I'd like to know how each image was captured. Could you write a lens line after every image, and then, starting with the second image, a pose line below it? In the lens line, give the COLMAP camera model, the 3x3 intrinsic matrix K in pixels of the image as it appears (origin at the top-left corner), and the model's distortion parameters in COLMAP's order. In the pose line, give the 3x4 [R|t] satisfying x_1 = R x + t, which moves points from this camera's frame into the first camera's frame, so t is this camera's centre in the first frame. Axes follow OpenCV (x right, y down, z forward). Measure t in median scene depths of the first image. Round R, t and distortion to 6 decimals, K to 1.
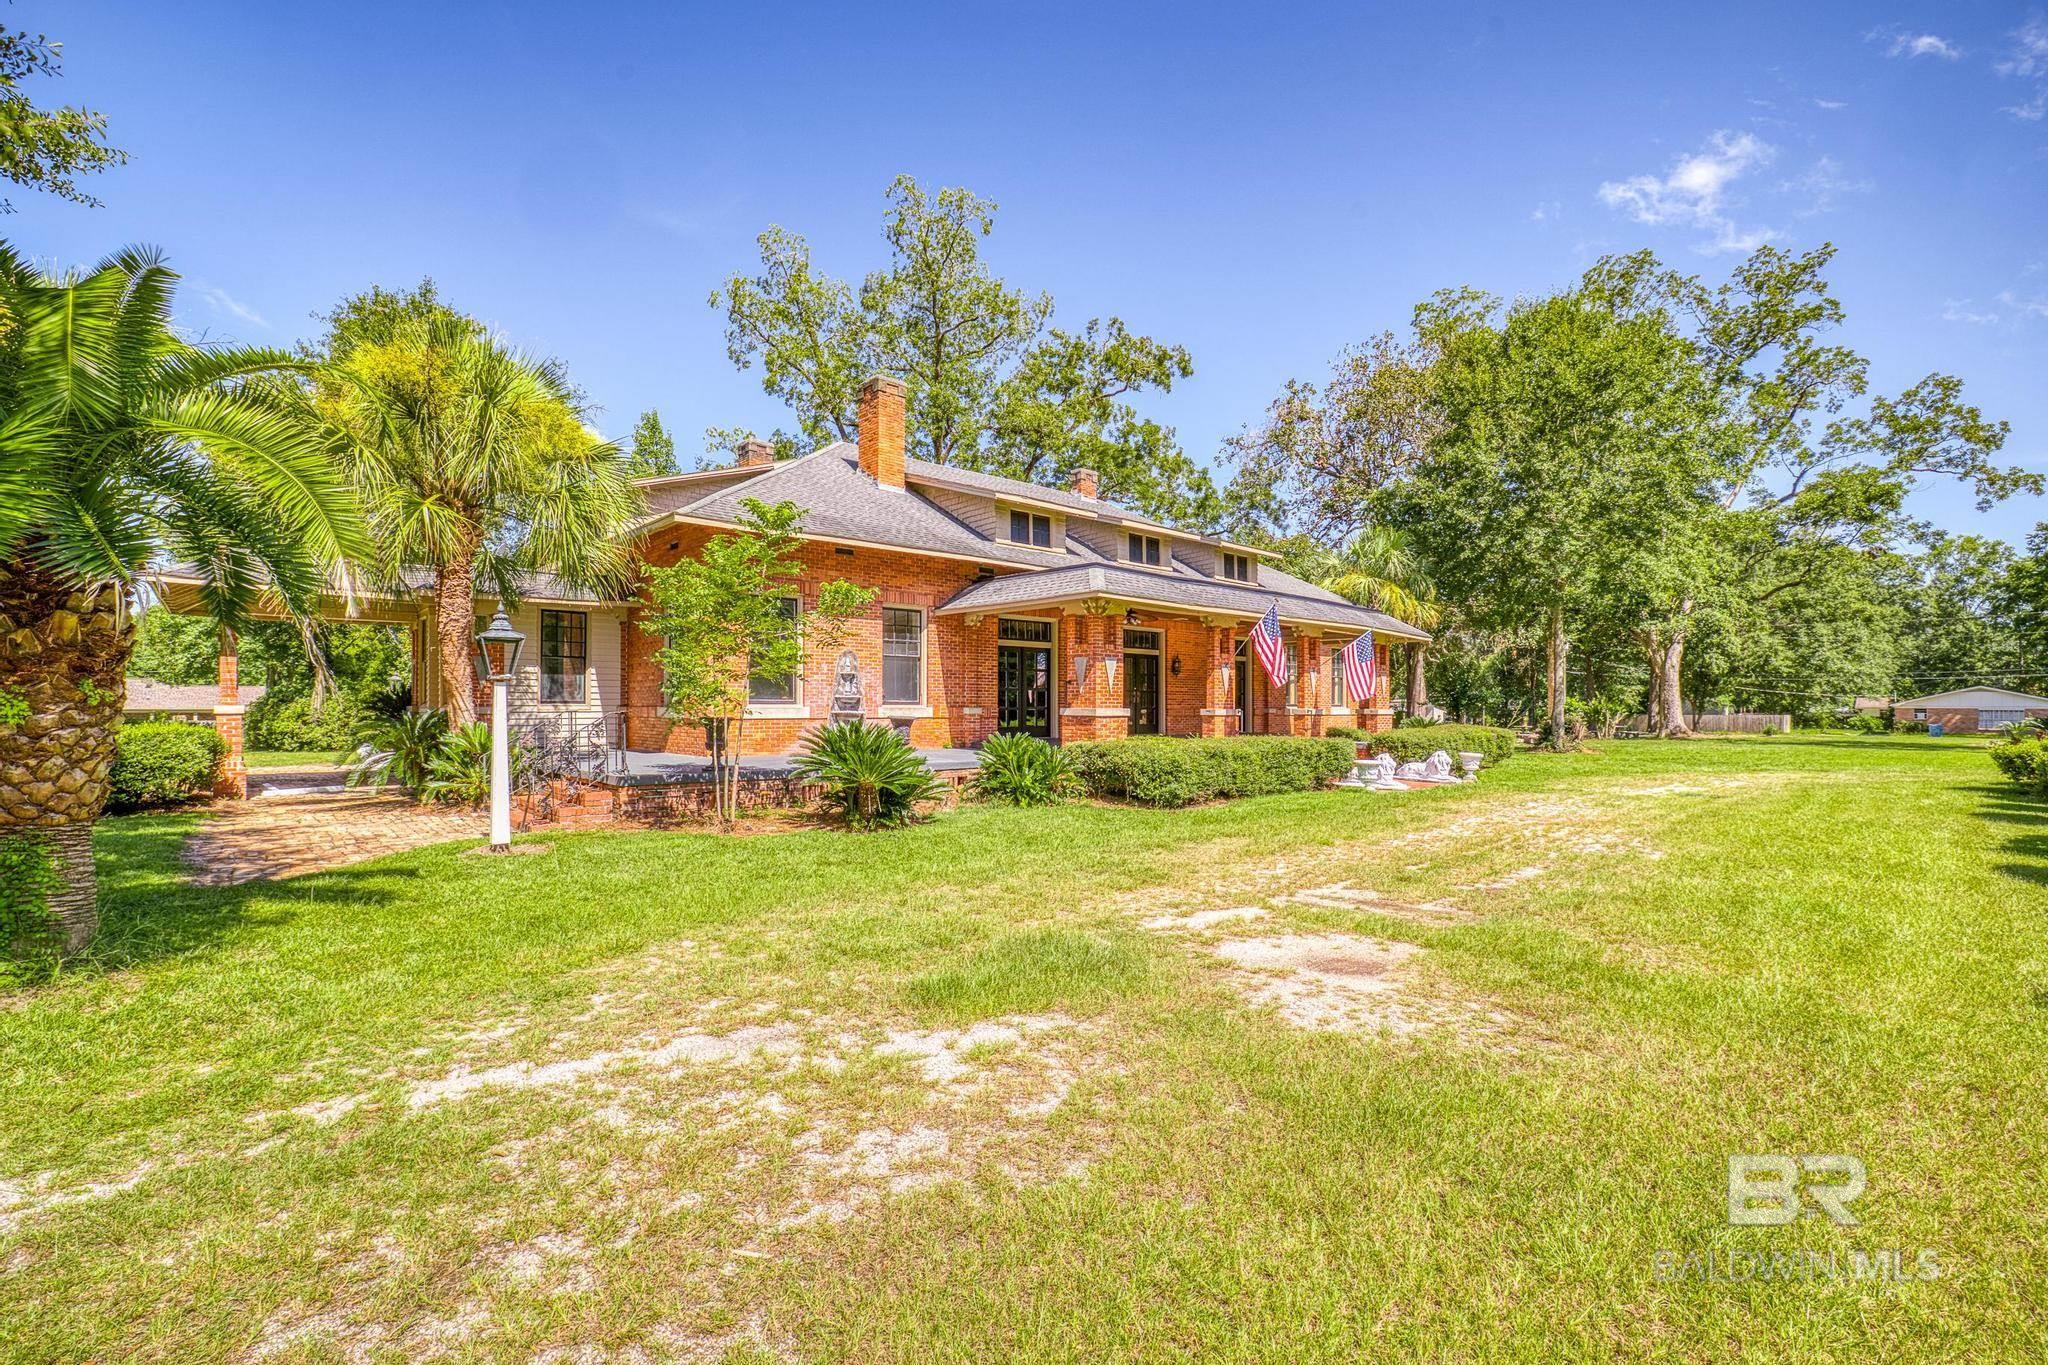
lens RADIAL K [[871.7, 0, 1001.2], [0, 871.7, 682.2], [0, 0, 1]] dist [-0.024284, 0.000842]
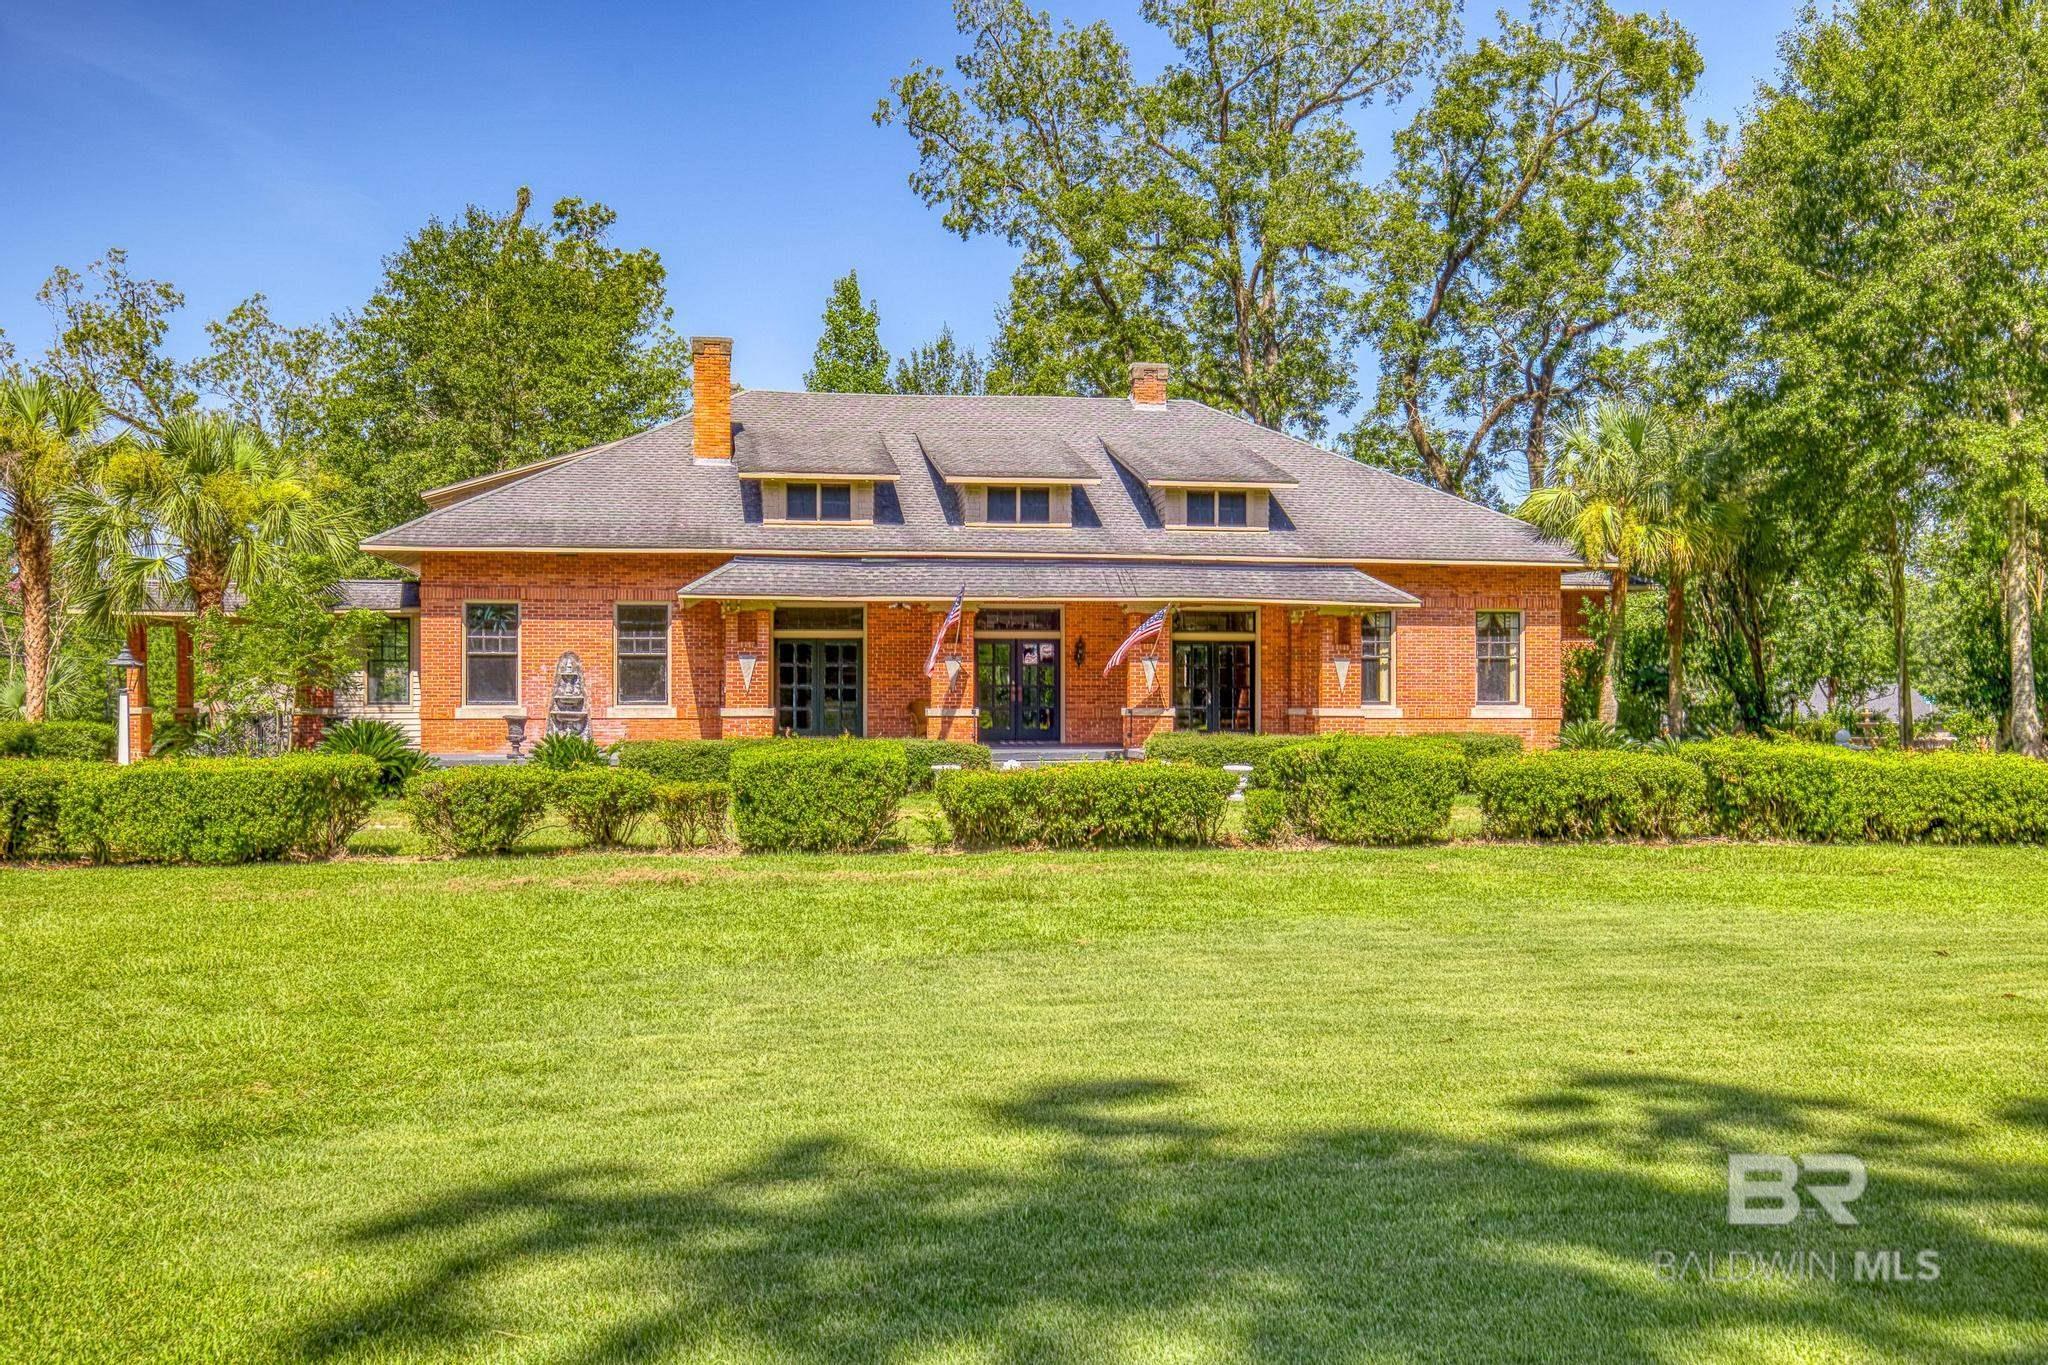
lens RADIAL K [[1917.1, 0, 1025.9], [0, 1917.1, 678.1], [0, 0, 1]] dist [-0.002813, 0.000000]
pose [[0.849926, -0.010268, -0.526803, 1.197705], [0.016057, 0.999850, 0.006416, -0.009521], [0.526658, -0.013912, 0.849963, -0.496346]]
